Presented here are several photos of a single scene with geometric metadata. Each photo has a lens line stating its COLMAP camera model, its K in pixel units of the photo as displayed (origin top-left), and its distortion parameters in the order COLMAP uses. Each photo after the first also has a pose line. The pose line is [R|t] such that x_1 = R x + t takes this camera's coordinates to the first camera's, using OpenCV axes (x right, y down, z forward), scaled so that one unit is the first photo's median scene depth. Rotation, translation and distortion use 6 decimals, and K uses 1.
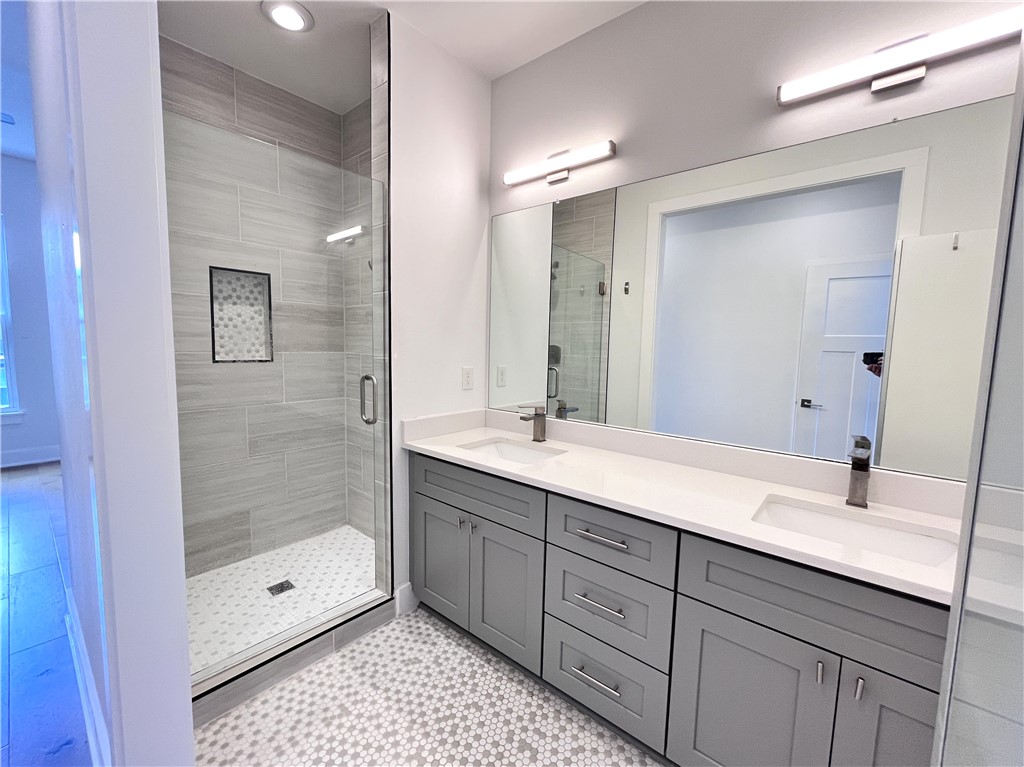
lens RADIAL K [[424.3, 0, 511.7], [0, 424.3, 388.2], [0, 0, 1]] dist [-0.000948, -0.000054]
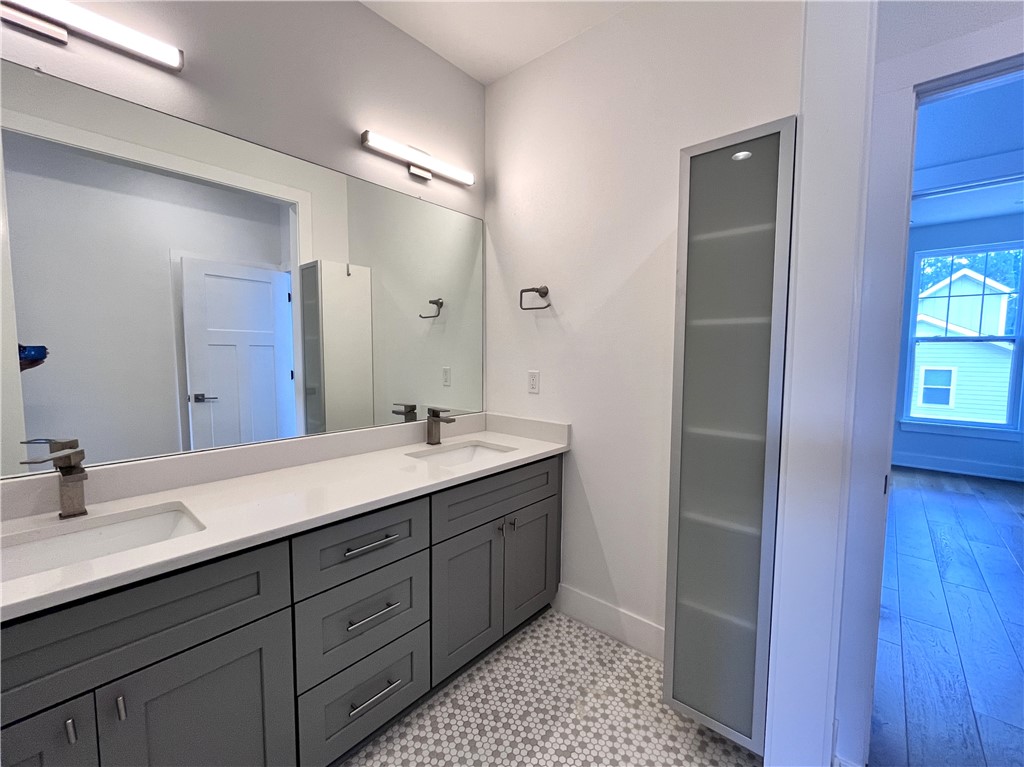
lens RADIAL K [[424.8, 0, 515.3], [0, 424.8, 384.3], [0, 0, 1]] dist [-0.001034, 0.000141]
pose [[0.019427, -0.102139, 0.994580, -0.652254], [0.091684, 0.990759, 0.099955, -0.062951], [-0.995599, 0.089245, 0.028612, 0.590716]]
